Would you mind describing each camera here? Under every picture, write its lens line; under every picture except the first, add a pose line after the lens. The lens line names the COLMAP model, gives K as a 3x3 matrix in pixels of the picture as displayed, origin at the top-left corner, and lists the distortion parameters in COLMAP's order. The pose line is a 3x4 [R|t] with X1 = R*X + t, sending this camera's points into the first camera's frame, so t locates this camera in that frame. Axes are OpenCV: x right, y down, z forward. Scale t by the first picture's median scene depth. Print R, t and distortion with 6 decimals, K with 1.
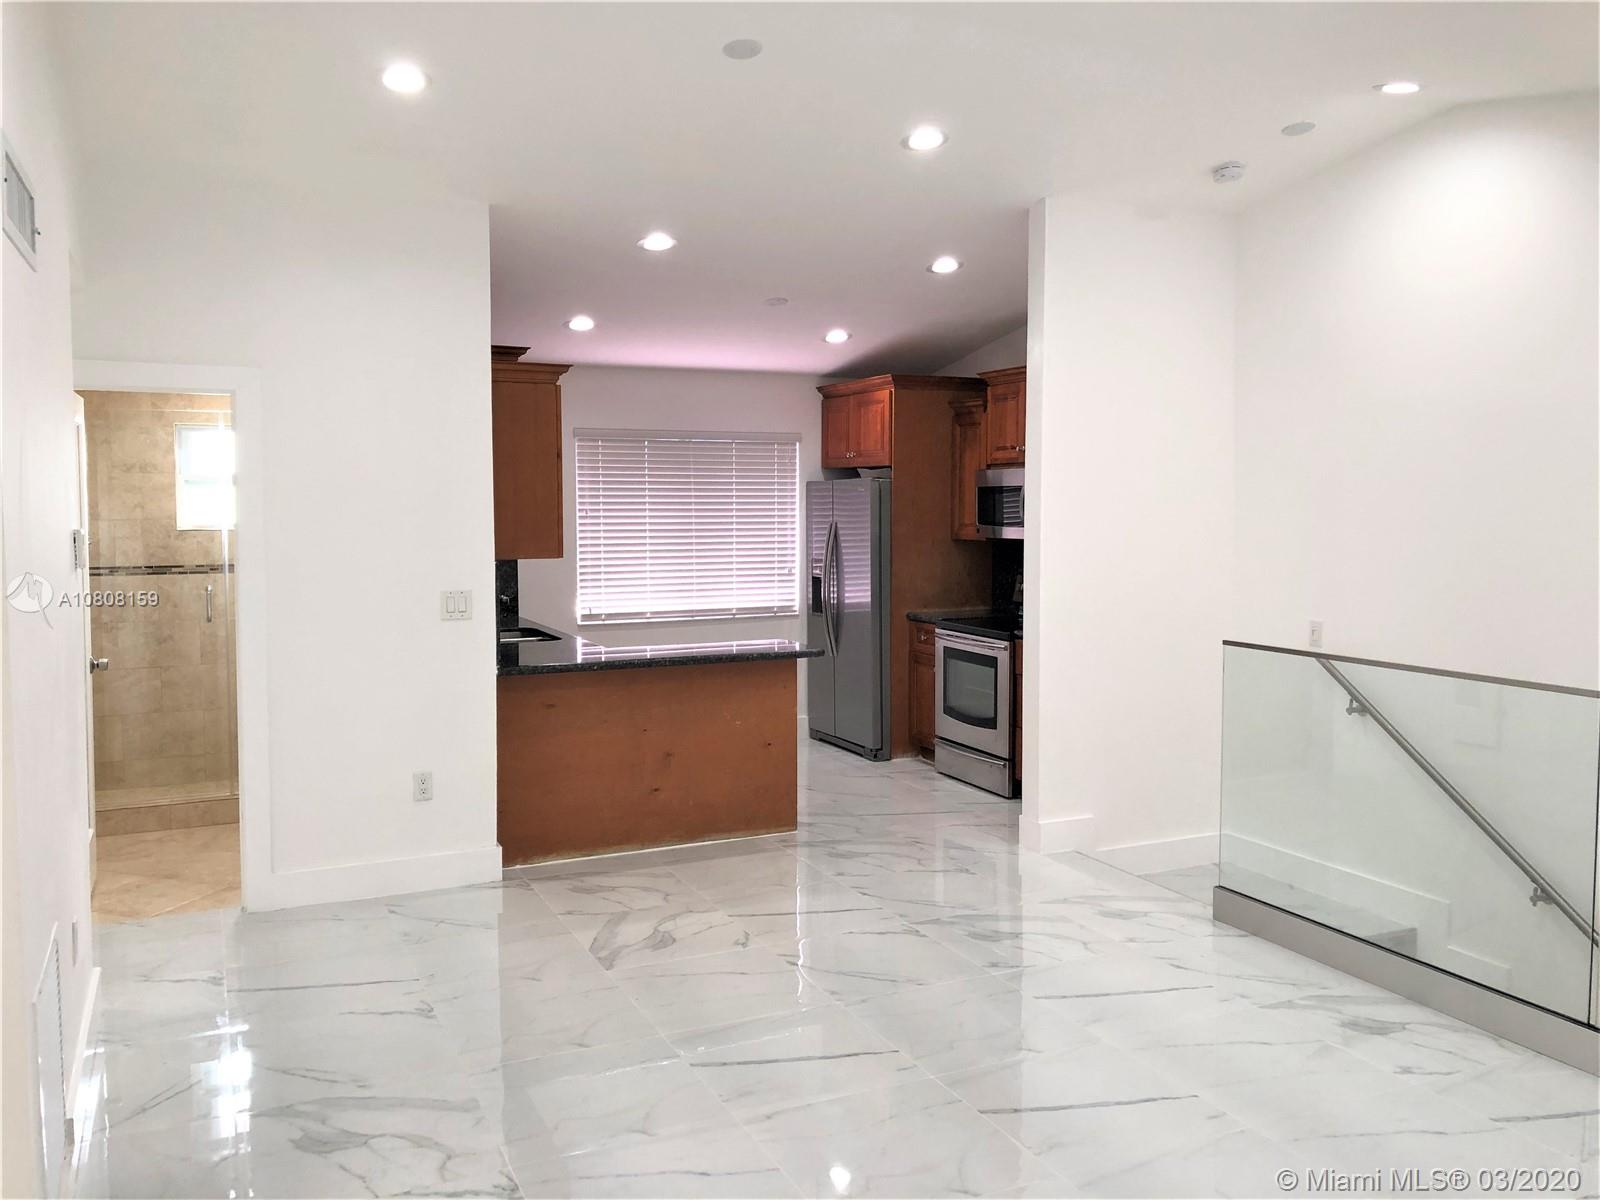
lens RADIAL K [[1304.7, 0, 802.5], [0, 1304.7, 590.5], [0, 0, 1]] dist [0.002890, -0.015605]
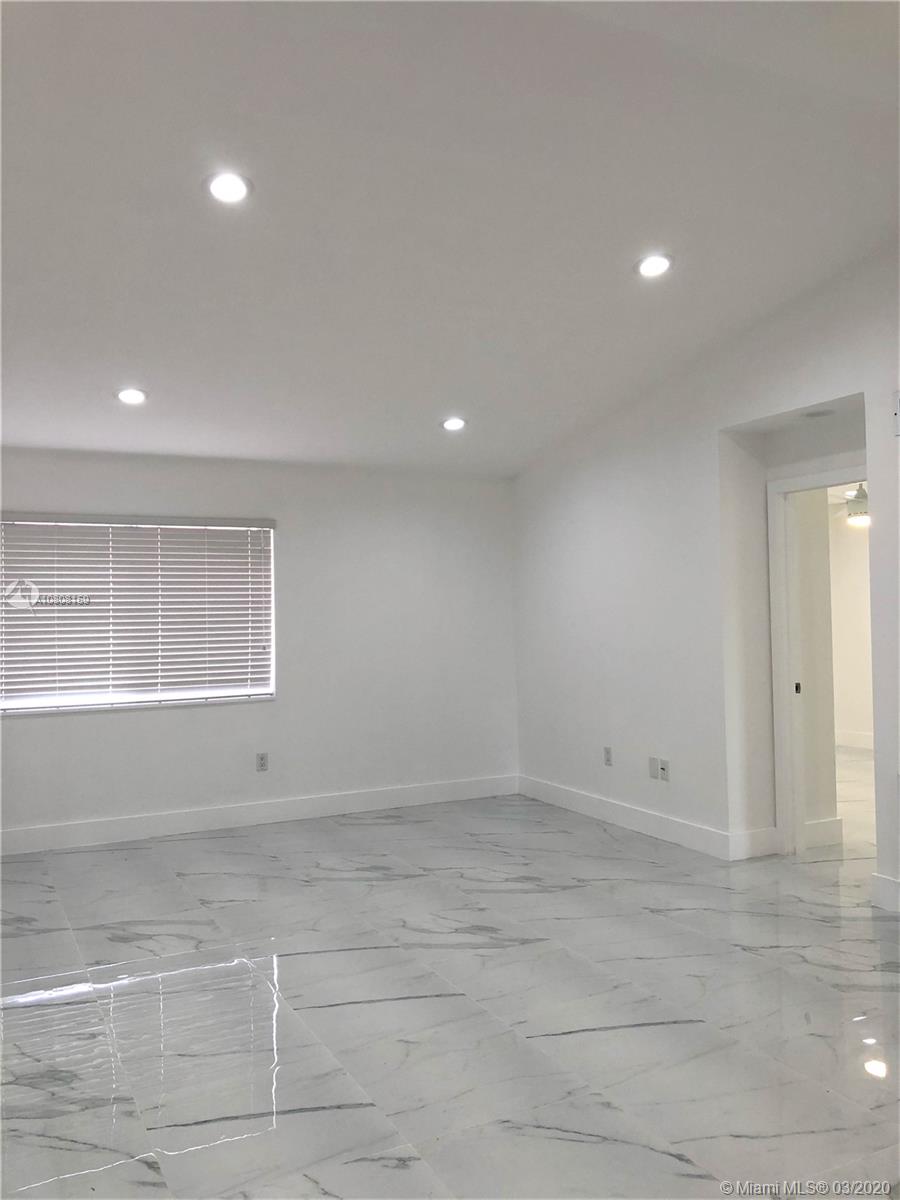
lens RADIAL K [[987.0, 0, 447.2], [0, 987.0, 568.7], [0, 0, 1]] dist [-0.004025, 0.018389]
pose [[-0.999515, 0.019369, -0.024398, 0.084039], [0.018784, 0.999536, 0.023991, -0.035785], [0.024851, 0.023521, -0.999414, 0.999036]]
